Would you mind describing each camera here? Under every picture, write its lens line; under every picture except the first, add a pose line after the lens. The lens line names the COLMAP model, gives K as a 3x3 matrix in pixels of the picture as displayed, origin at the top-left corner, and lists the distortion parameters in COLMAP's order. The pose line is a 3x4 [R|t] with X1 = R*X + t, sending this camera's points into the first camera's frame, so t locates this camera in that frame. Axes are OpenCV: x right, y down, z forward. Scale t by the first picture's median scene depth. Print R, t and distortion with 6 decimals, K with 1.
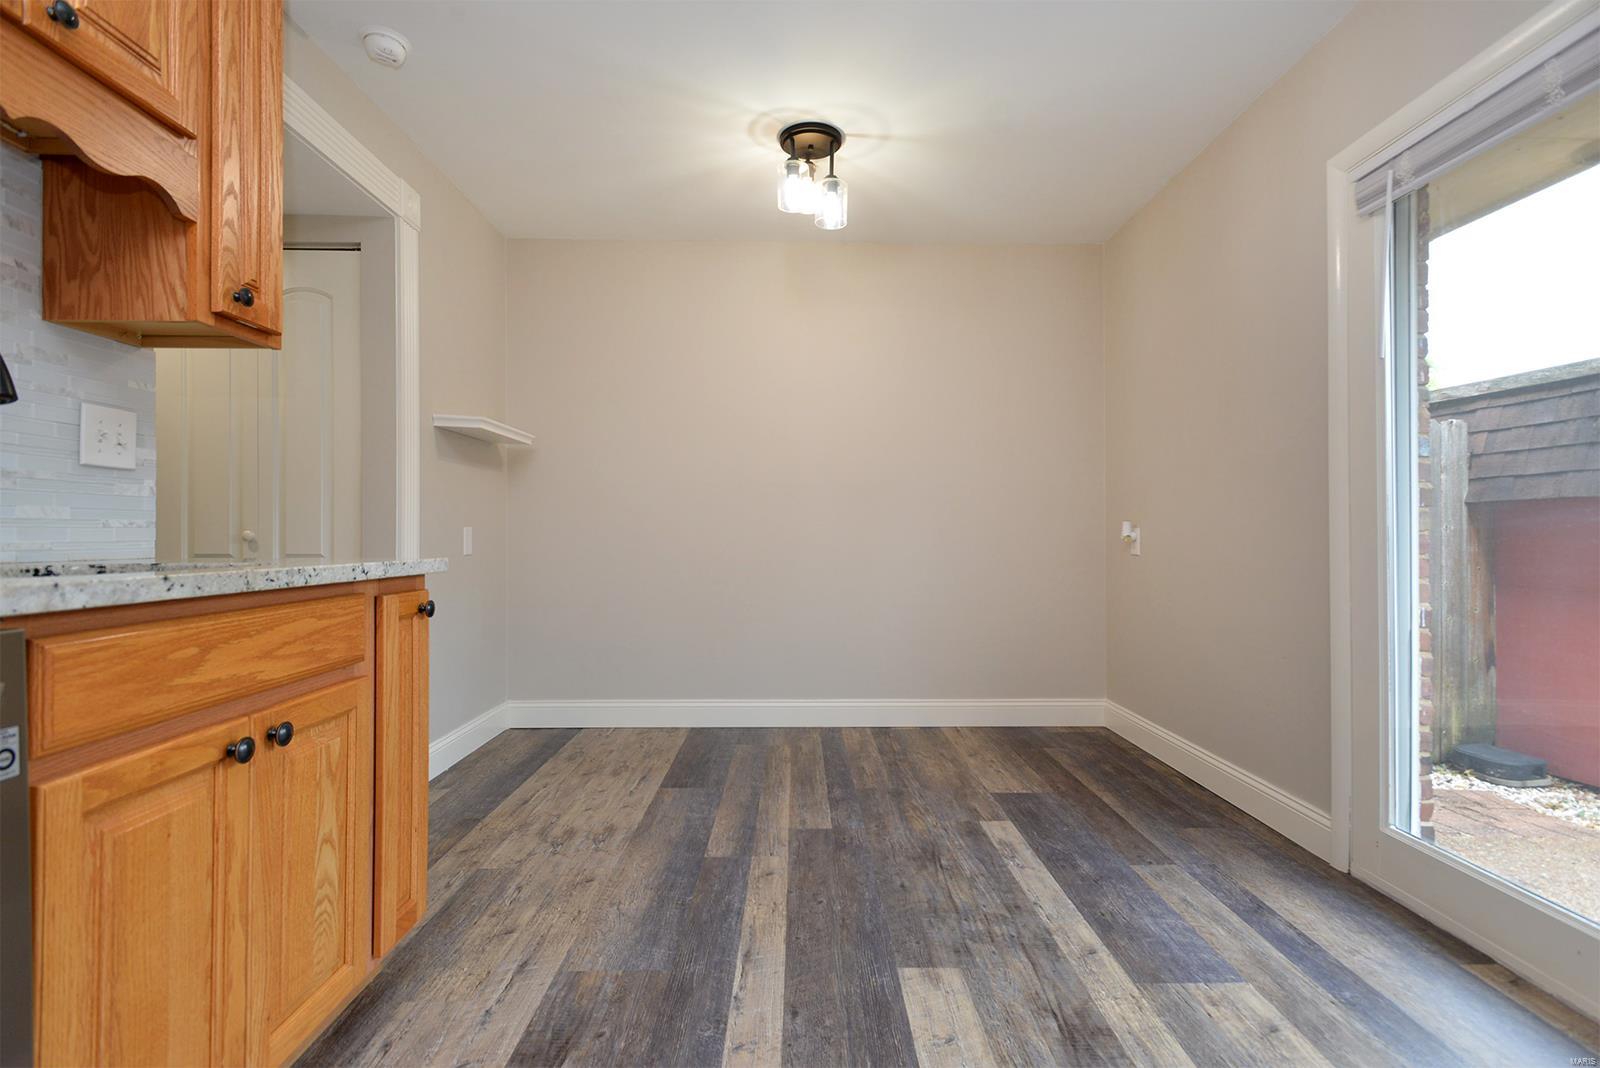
lens RADIAL K [[784.0, 0, 828.1], [0, 784.0, 529.6], [0, 0, 1]] dist [0.004610, 0.000476]
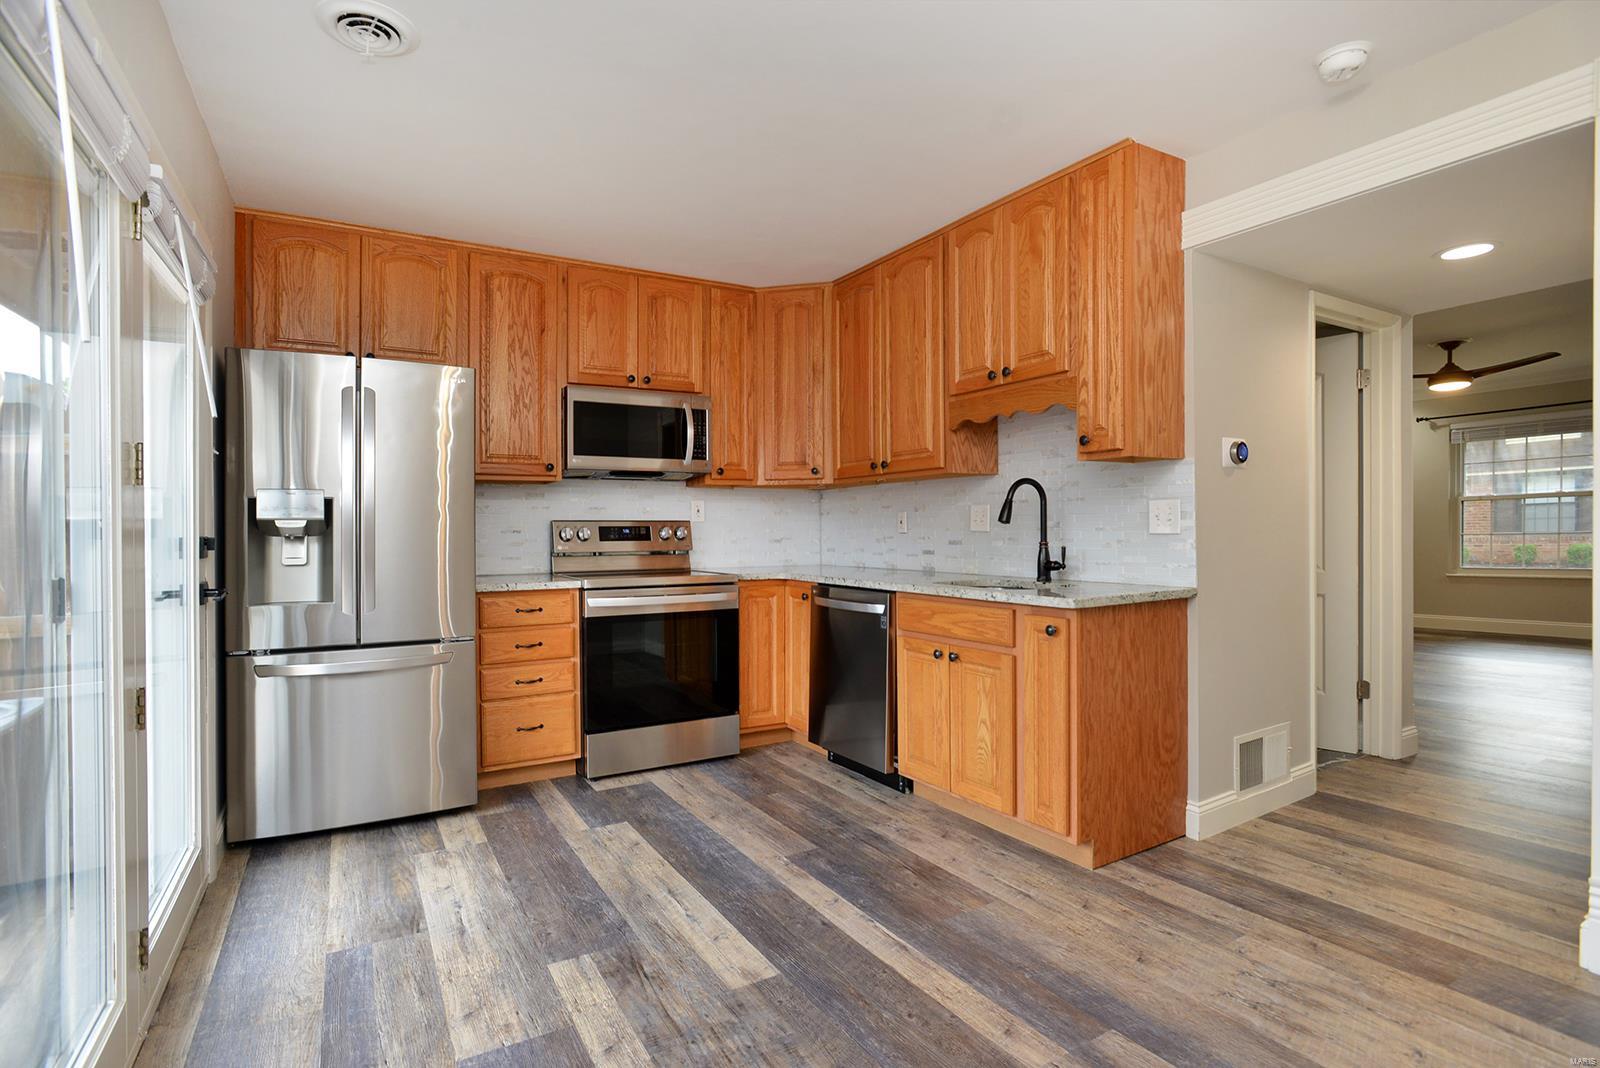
lens RADIAL K [[786.5, 0, 827.9], [0, 786.5, 541.8], [0, 0, 1]] dist [-0.066997, 0.032744]
pose [[-0.866862, 0.014397, -0.498341, 0.508088], [0.018405, 0.999826, -0.003129, -0.057345], [0.498209, -0.011884, -0.866975, 1.762620]]
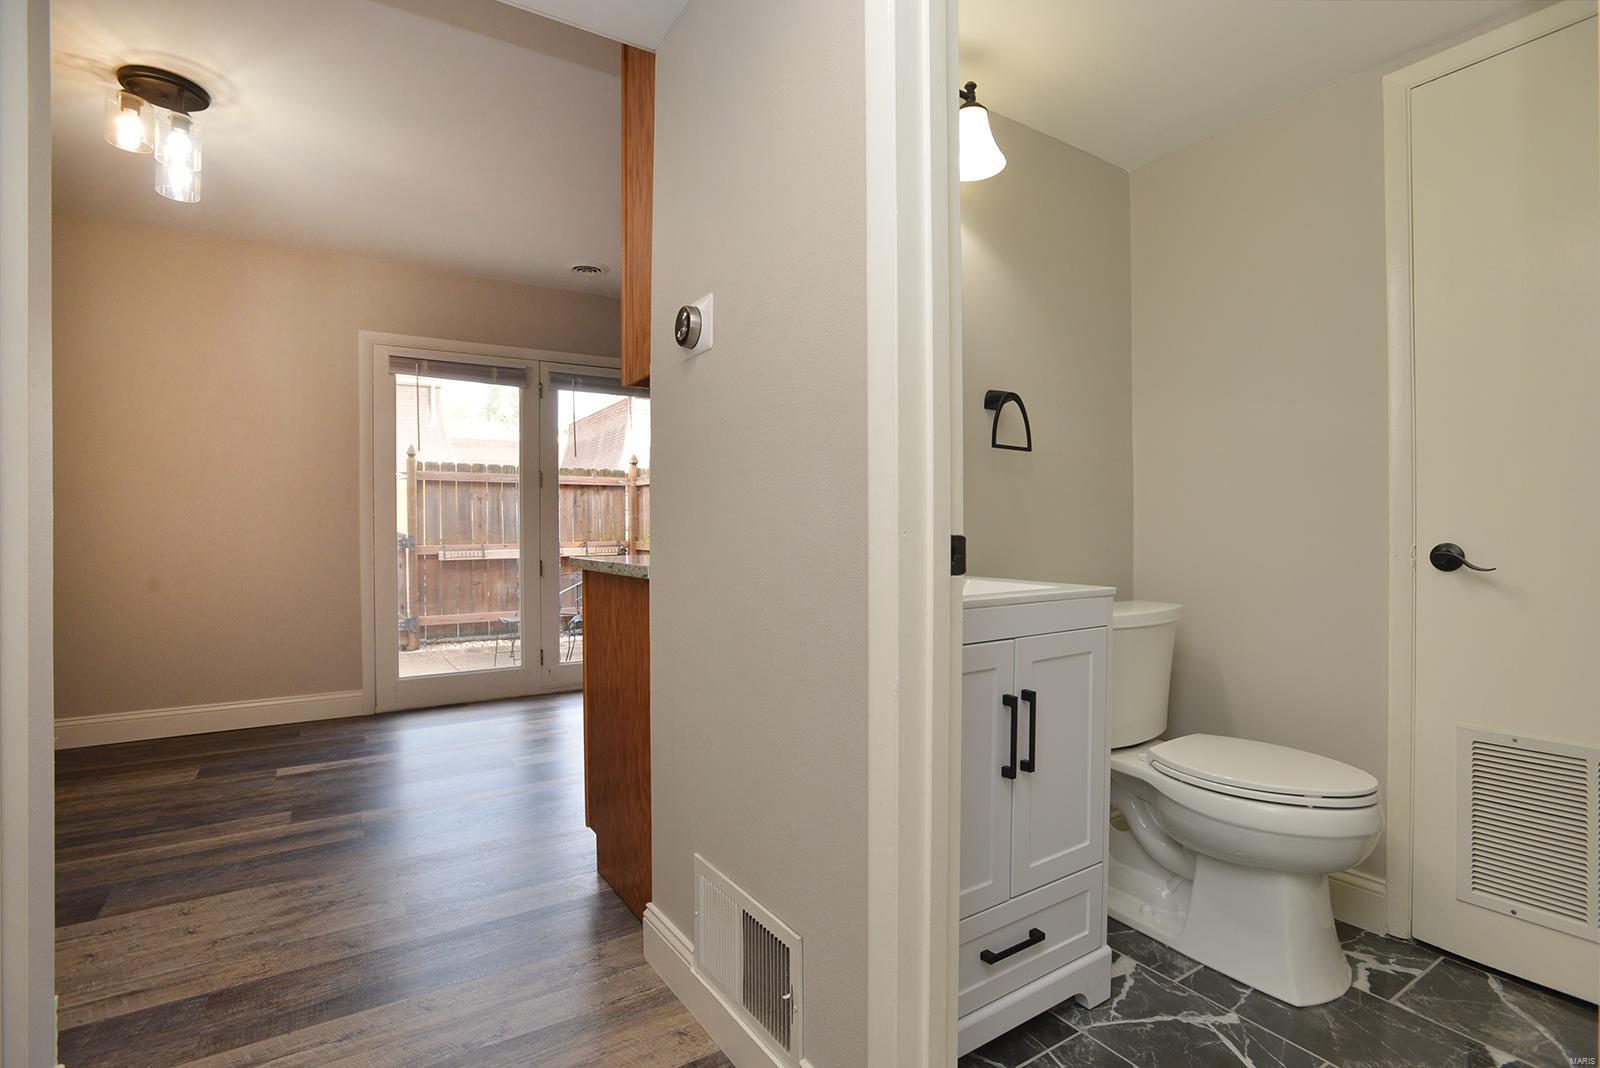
lens RADIAL K [[774.8, 0, 800.0], [0, 774.8, 534.0], [0, 0, 1]] dist [-0.082811, 0.032990]
pose [[-0.514676, -0.009706, 0.857330, -1.597107], [0.002092, 0.999919, 0.012577, -0.018302], [-0.857382, 0.008266, -0.514614, 1.190734]]
